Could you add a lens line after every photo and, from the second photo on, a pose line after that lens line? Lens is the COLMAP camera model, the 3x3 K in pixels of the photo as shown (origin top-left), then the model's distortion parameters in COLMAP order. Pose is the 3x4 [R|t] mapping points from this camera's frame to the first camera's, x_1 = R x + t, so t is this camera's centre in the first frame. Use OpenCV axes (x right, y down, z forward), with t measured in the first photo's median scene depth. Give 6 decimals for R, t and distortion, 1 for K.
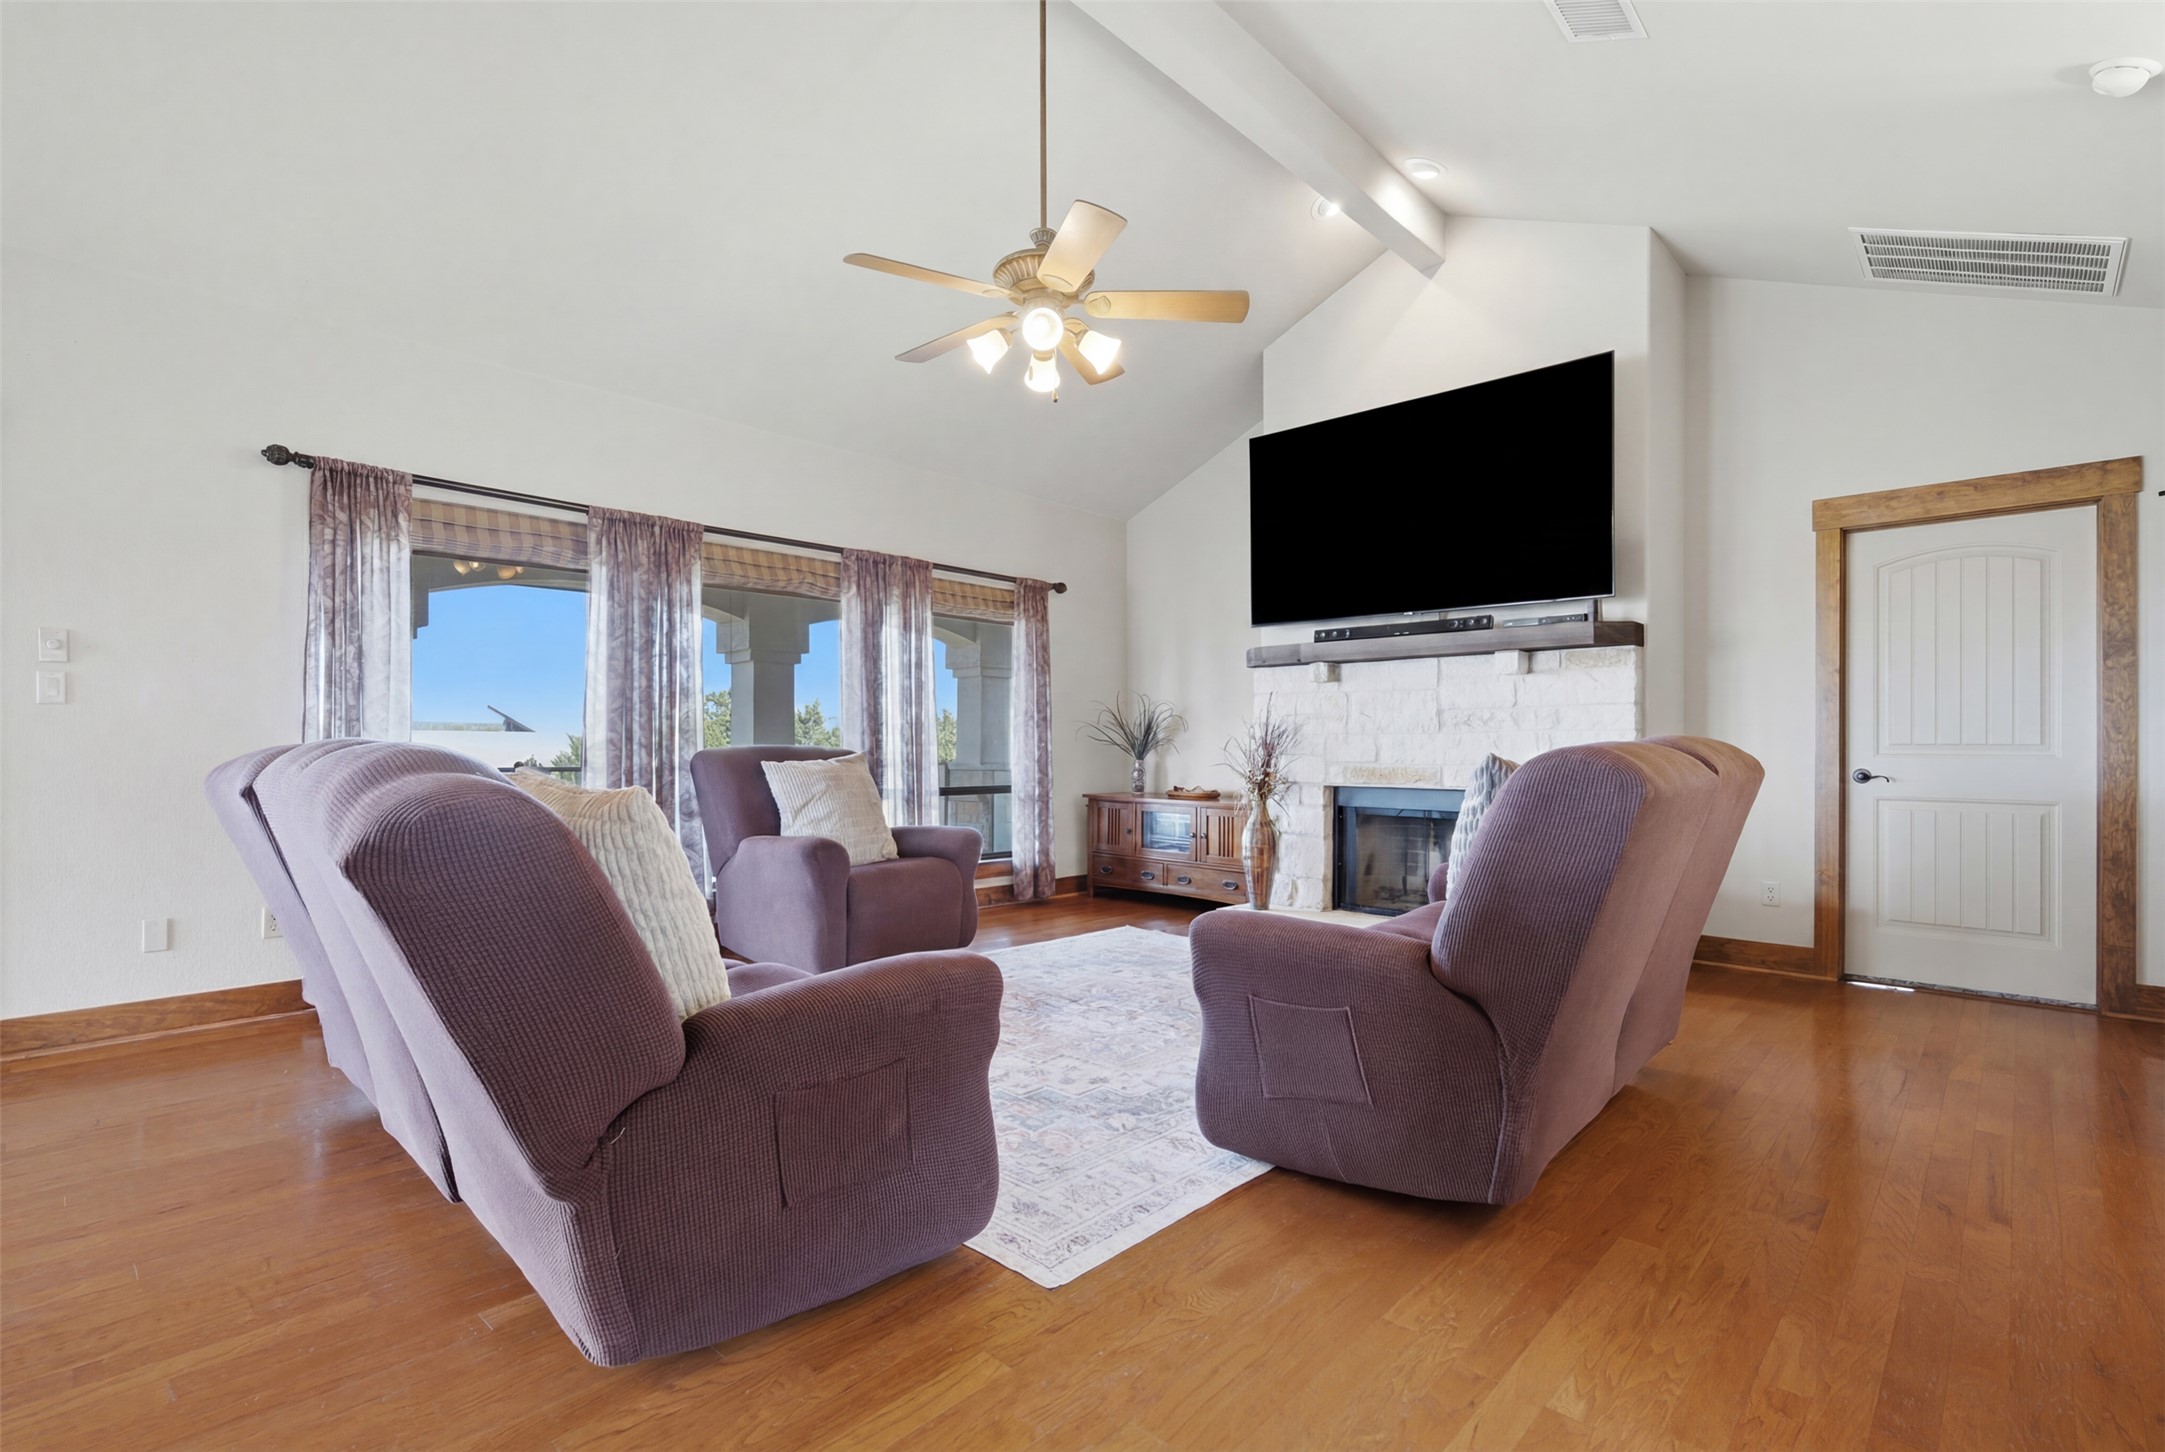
lens RADIAL K [[991.5, 0, 1087.5], [0, 991.5, 740.7], [0, 0, 1]] dist [-0.002273, 0.000630]
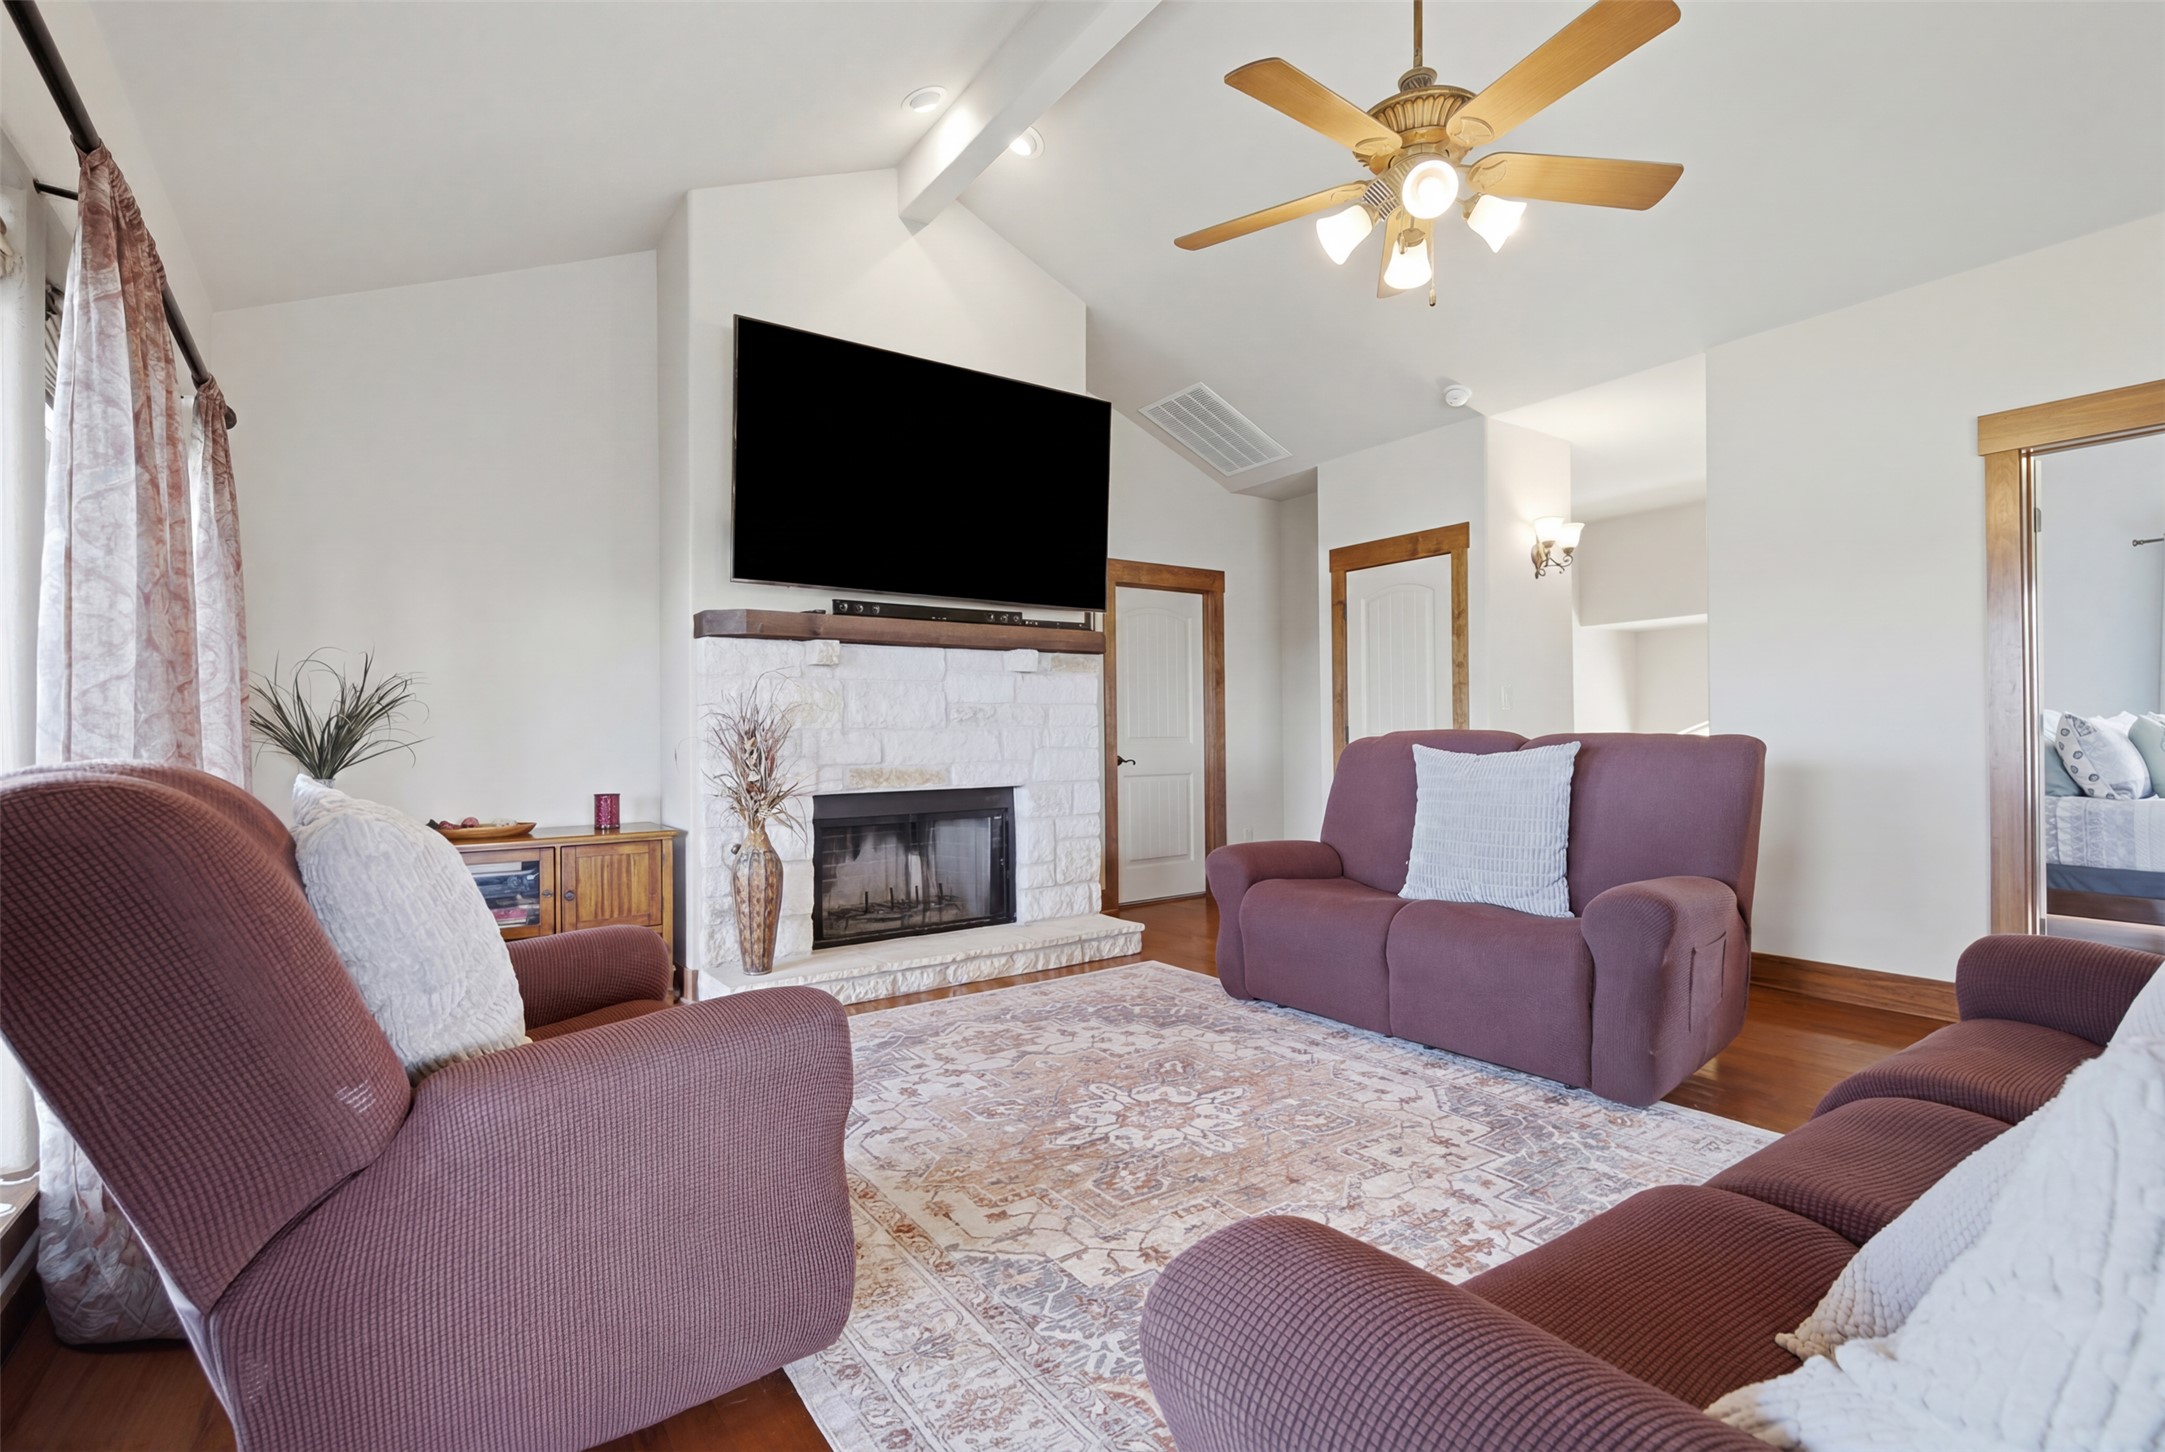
lens RADIAL K [[991.5, 0, 1087.5], [0, 991.5, 740.7], [0, 0, 1]] dist [-0.002273, 0.000630]
pose [[0.200232, -0.006296, 0.979728, -0.581875], [0.010733, 0.999933, 0.004232, 0.001179], [-0.979690, 0.009668, 0.200286, 0.734958]]
